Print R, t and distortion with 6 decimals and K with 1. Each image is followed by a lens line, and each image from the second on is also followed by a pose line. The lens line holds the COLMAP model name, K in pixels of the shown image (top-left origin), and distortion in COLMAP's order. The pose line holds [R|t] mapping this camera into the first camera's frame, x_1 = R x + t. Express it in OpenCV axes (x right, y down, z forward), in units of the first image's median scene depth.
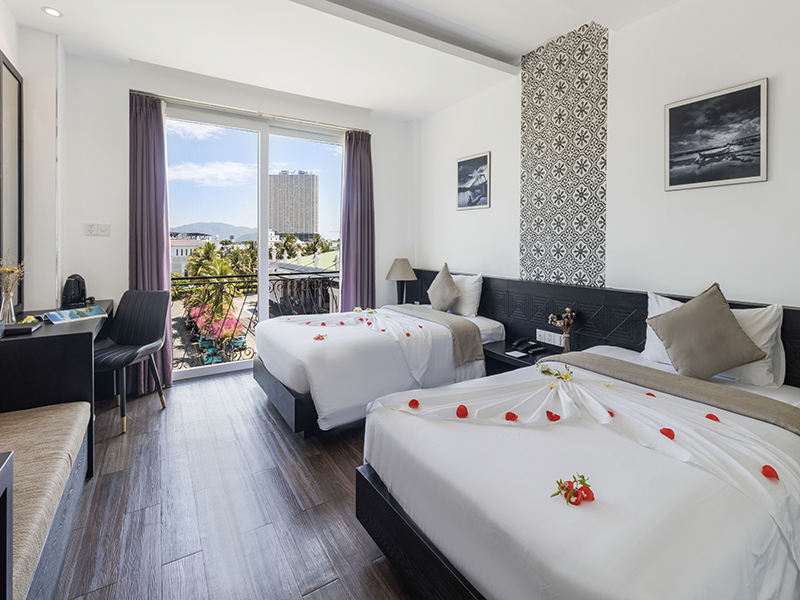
lens RADIAL K [[380.0, 0, 416.6], [0, 380.0, 248.2], [0, 0, 1]] dist [0.001206, 0.001567]
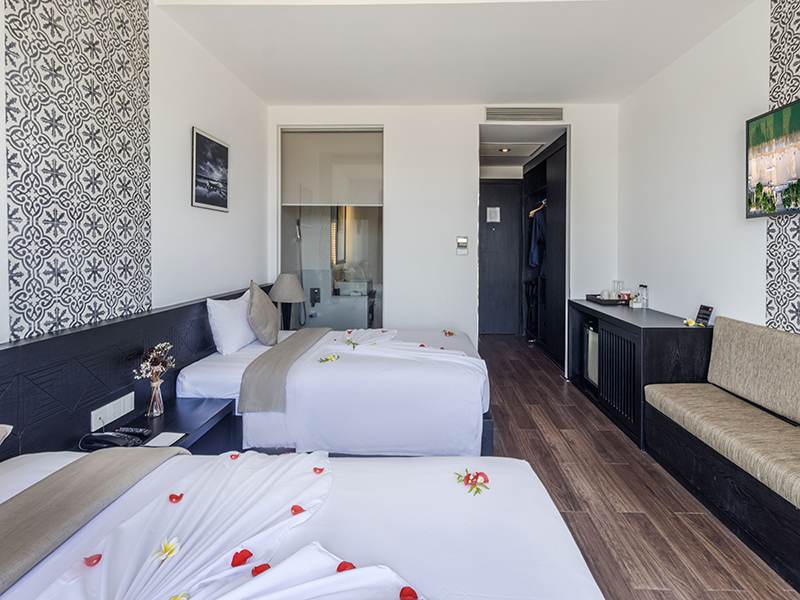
lens RADIAL K [[380.0, 0, 418.9], [0, 380.0, 255.9], [0, 0, 1]] dist [0.001206, 0.001567]
pose [[-0.806422, -0.018653, 0.591046, -0.412316], [0.002627, 0.999380, 0.035123, -0.035640], [-0.591334, 0.029876, -0.805873, 1.212764]]
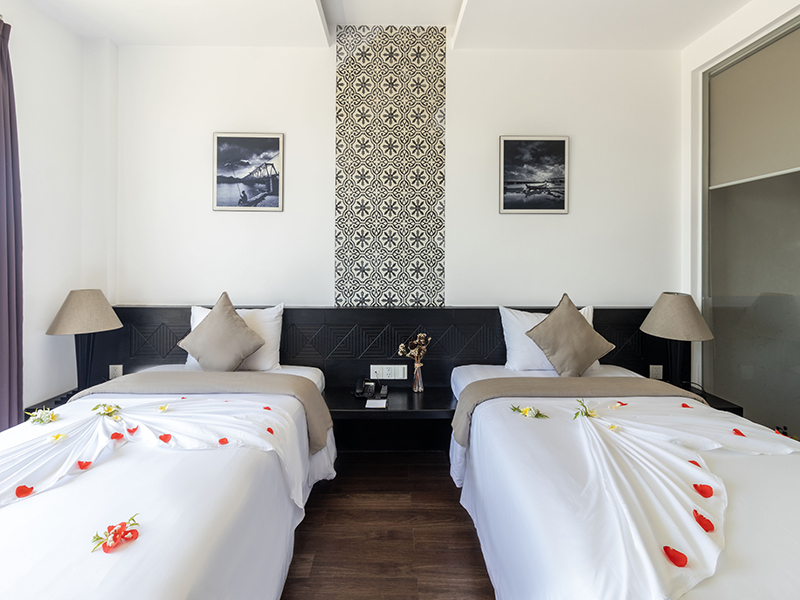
lens RADIAL K [[380.0, 0, 389.2], [0, 380.0, 259.4], [0, 0, 1]] dist [0.001206, 0.001567]
pose [[0.559988, 0.000607, 0.828501, -0.357849], [0.011498, 0.999898, -0.008504, -0.008810], [-0.828421, 0.014289, 0.559923, 0.527016]]
